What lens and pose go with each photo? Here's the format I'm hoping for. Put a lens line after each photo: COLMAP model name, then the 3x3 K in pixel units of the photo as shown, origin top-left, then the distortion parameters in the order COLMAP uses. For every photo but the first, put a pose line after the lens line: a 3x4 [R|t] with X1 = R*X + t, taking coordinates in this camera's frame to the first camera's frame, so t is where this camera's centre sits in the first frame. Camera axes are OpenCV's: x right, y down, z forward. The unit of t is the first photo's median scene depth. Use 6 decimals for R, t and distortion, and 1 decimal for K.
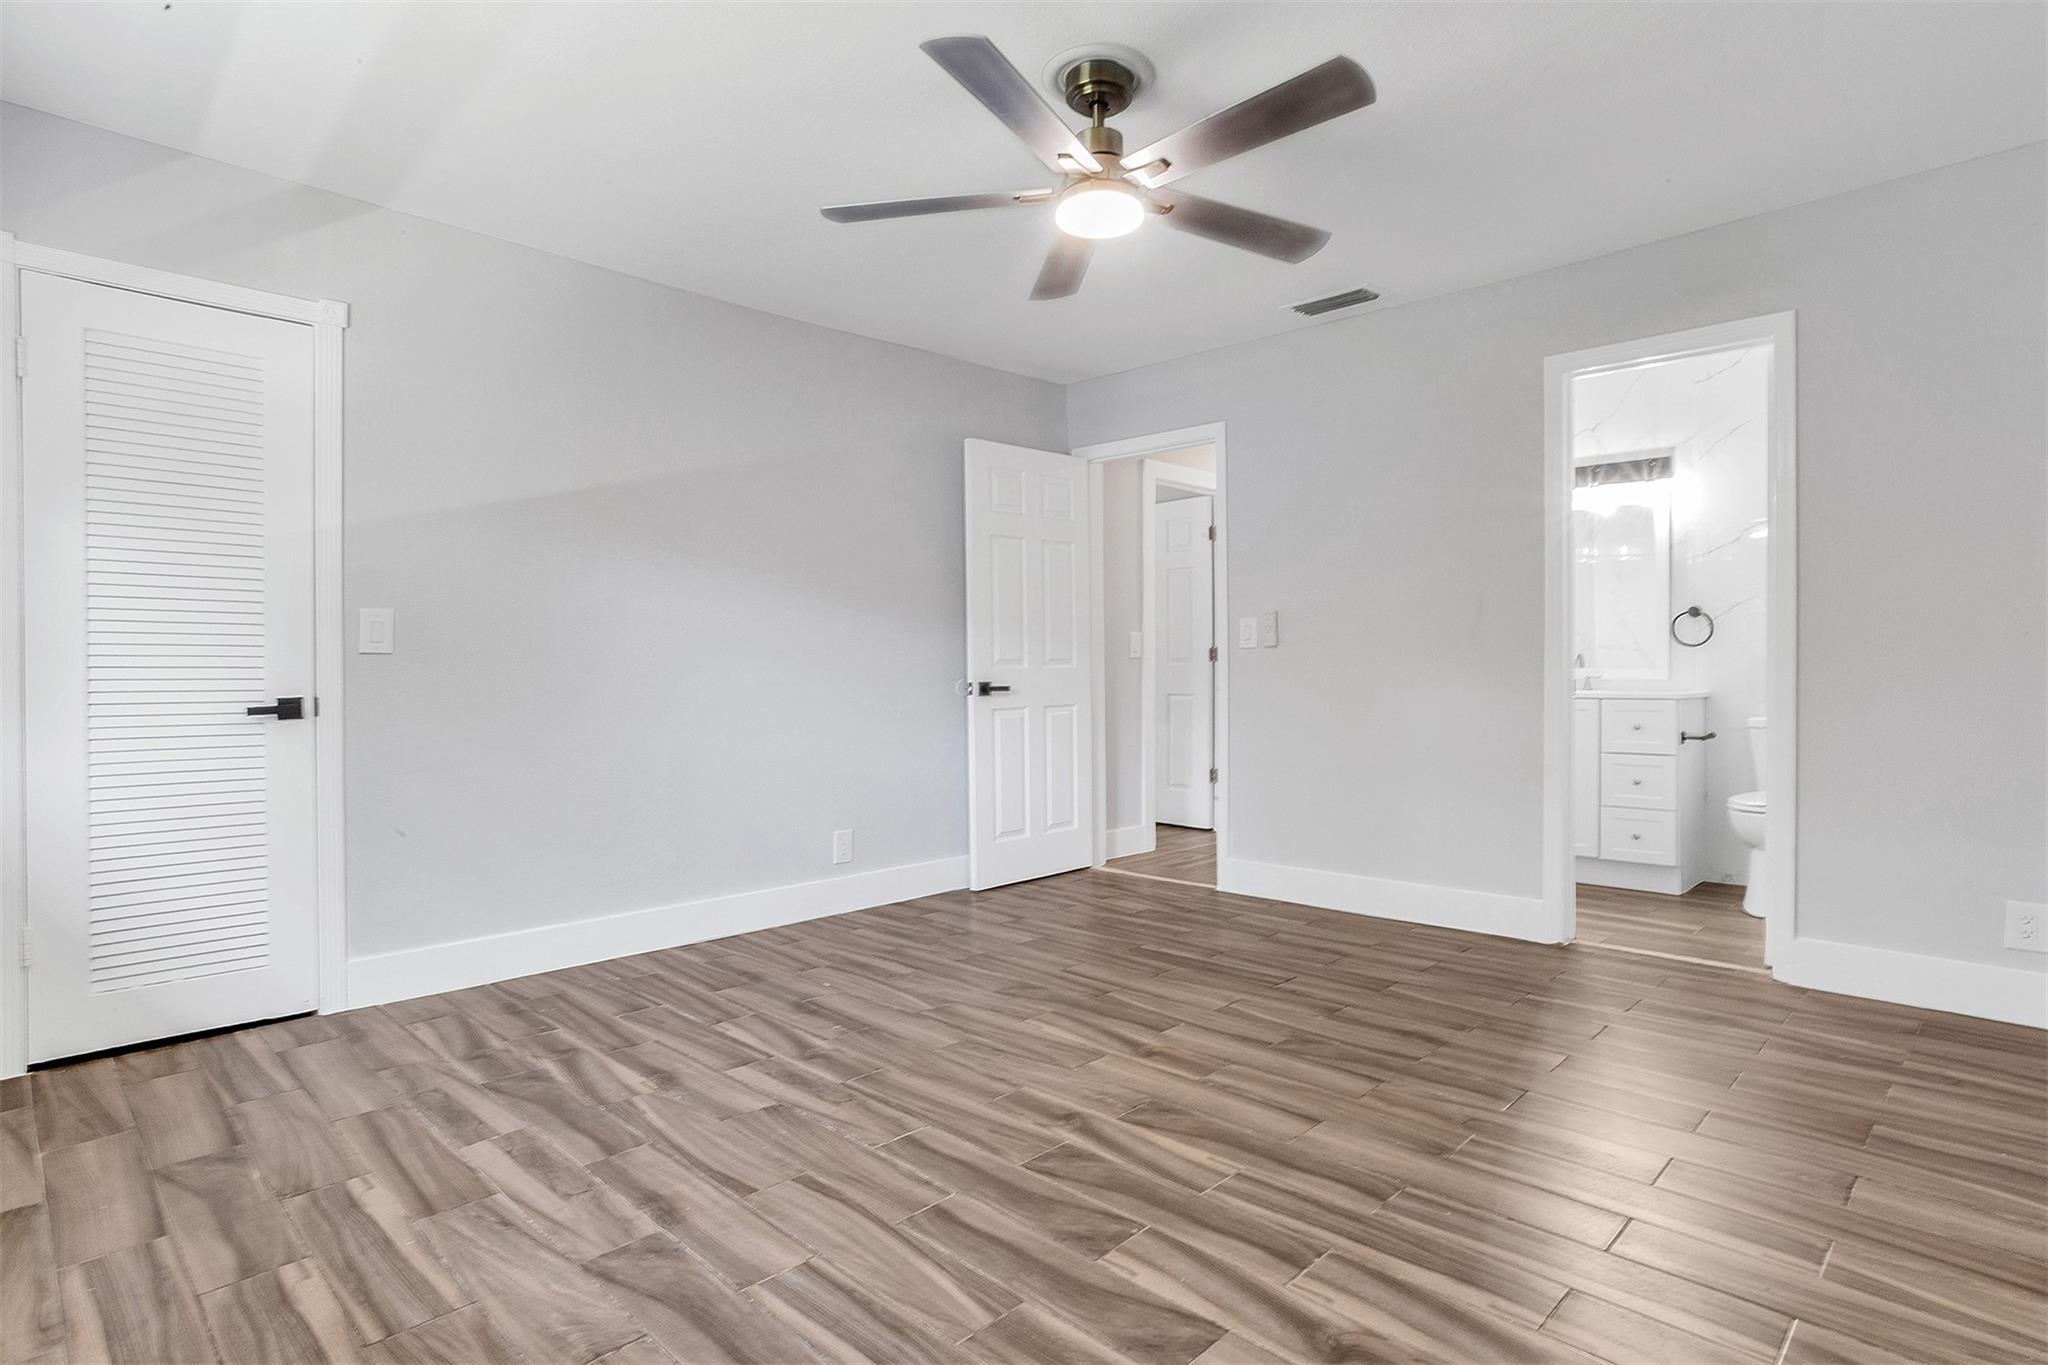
lens RADIAL K [[1021.7, 0, 1053.8], [0, 1021.7, 686.6], [0, 0, 1]] dist [-0.064765, 0.042743]
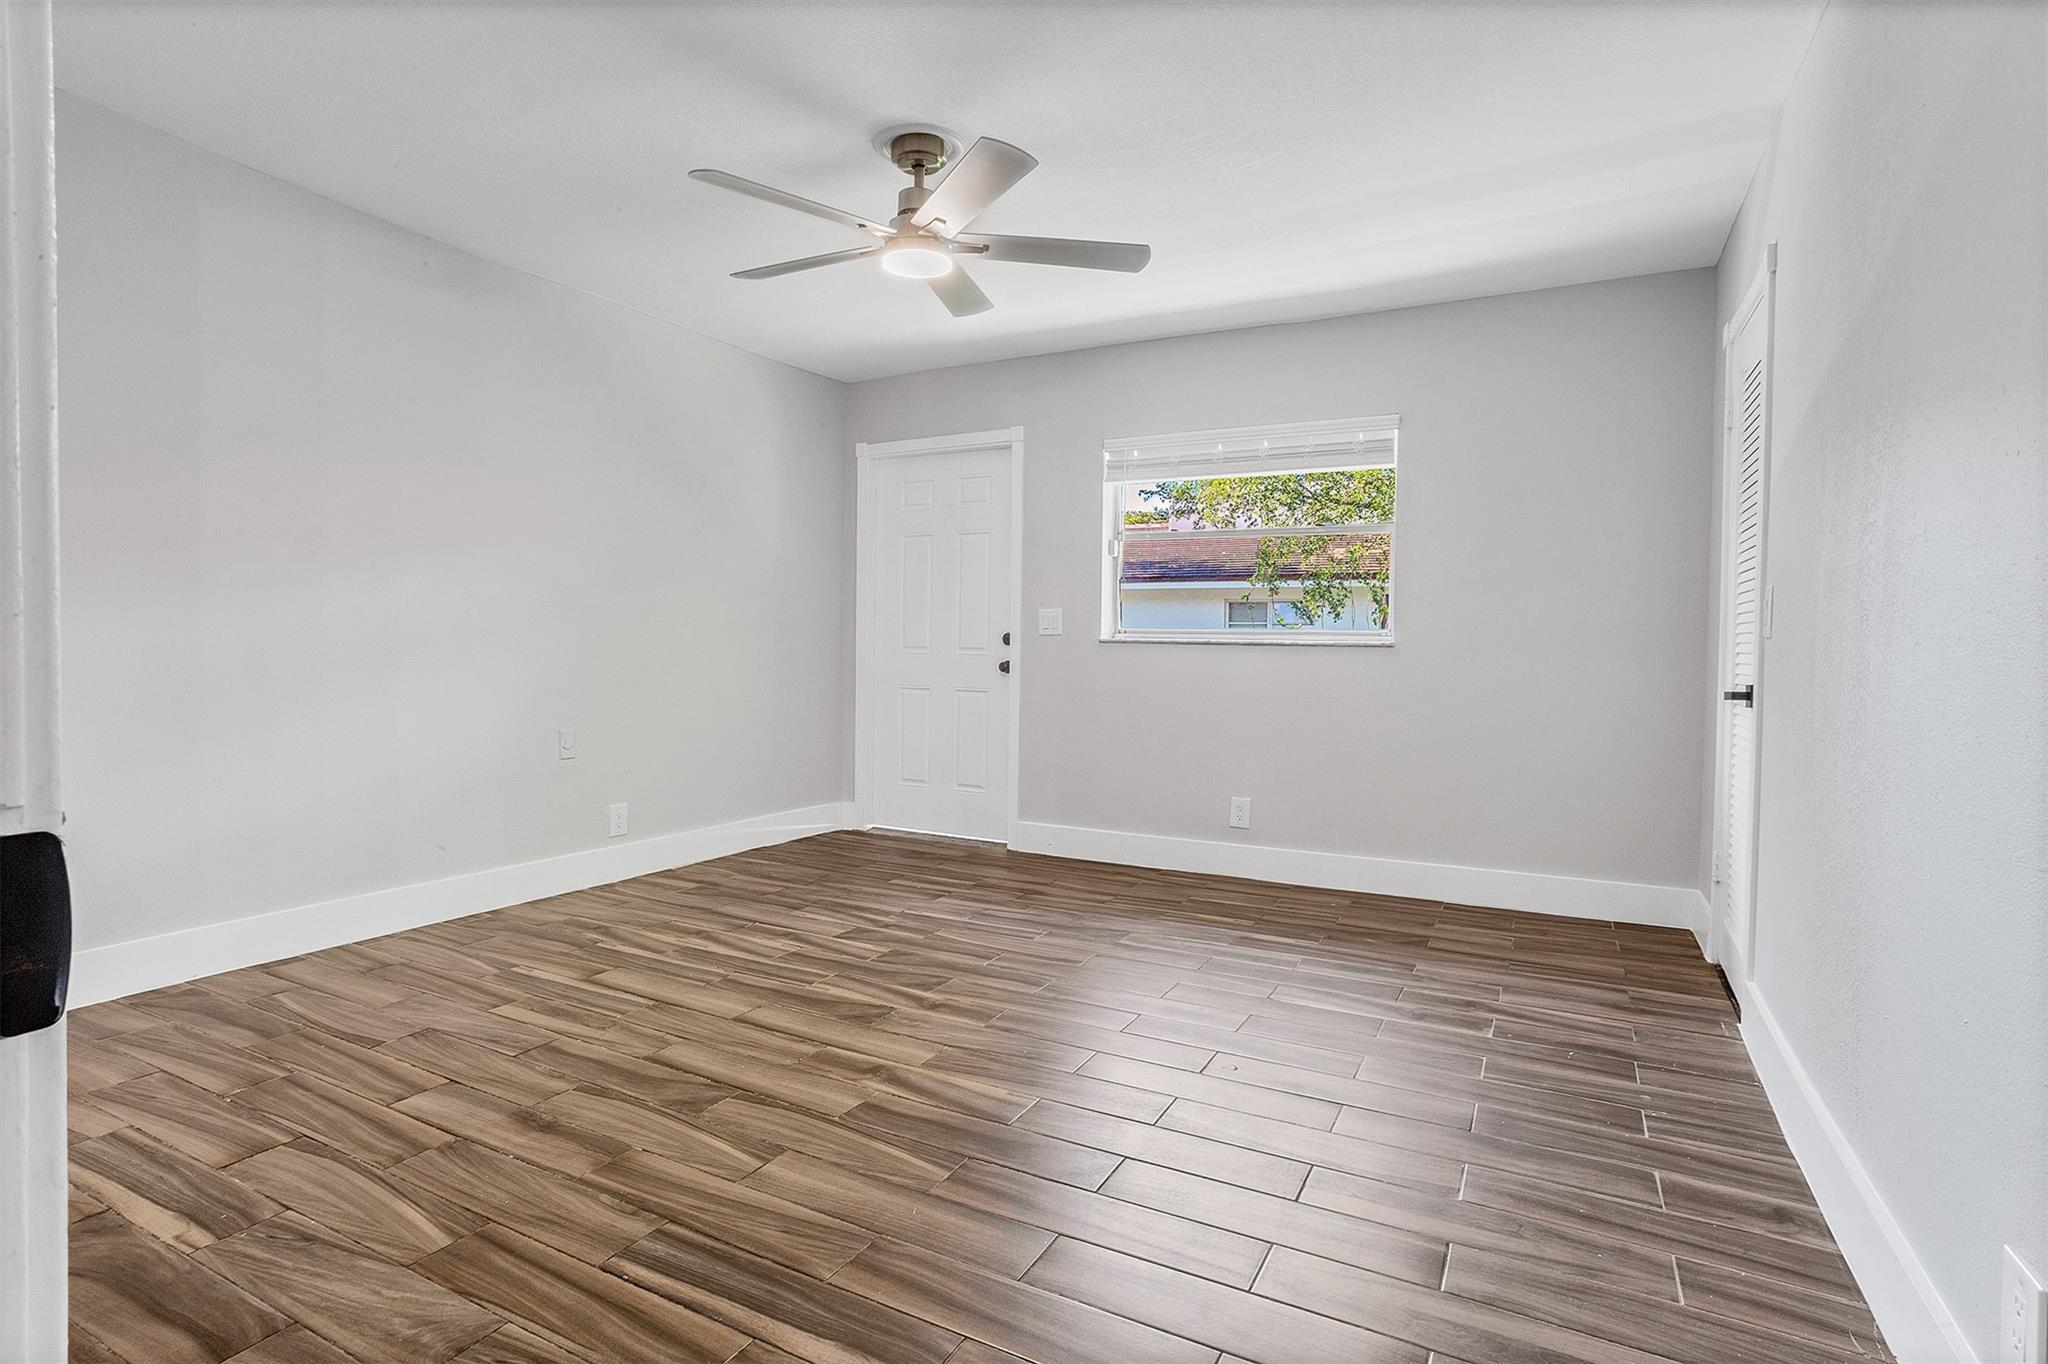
lens RADIAL K [[1021.7, 0, 1053.8], [0, 1021.7, 686.1], [0, 0, 1]] dist [-0.064765, 0.042743]
pose [[-0.957715, 0.002757, -0.287706, 0.236597], [-0.014665, 0.998187, 0.058382, -0.059222], [0.287345, 0.060132, -0.955938, 2.225197]]
